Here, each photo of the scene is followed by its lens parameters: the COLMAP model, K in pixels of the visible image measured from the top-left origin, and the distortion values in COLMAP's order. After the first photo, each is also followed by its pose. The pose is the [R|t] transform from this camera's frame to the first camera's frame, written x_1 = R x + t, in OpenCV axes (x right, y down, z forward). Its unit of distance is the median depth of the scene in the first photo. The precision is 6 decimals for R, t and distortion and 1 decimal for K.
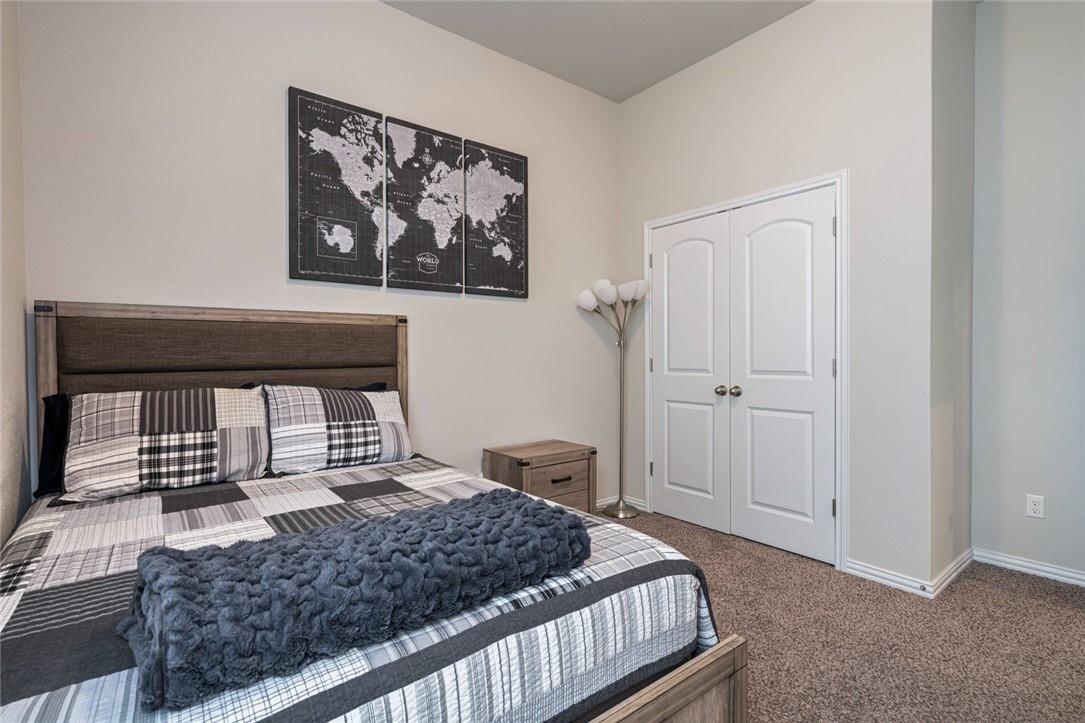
lens RADIAL K [[508.8, 0, 542.5], [0, 508.8, 361.5], [0, 0, 1]] dist [0.001729, 0.000132]
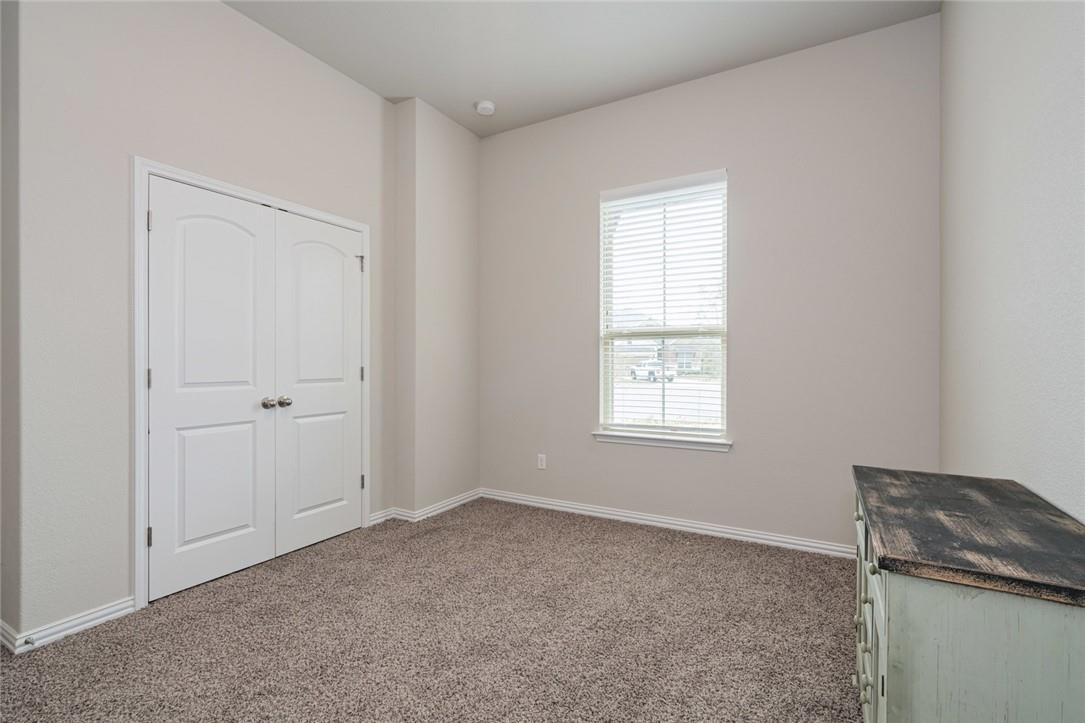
lens RADIAL K [[495.8, 0, 542.5], [0, 495.8, 361.5], [0, 0, 1]] dist [-0.001777, -0.000061]
pose [[-0.370350, 0.007794, 0.928859, -1.058352], [0.019268, 0.999814, -0.000706, -0.011951], [-0.928692, 0.017636, -0.370432, 1.435559]]
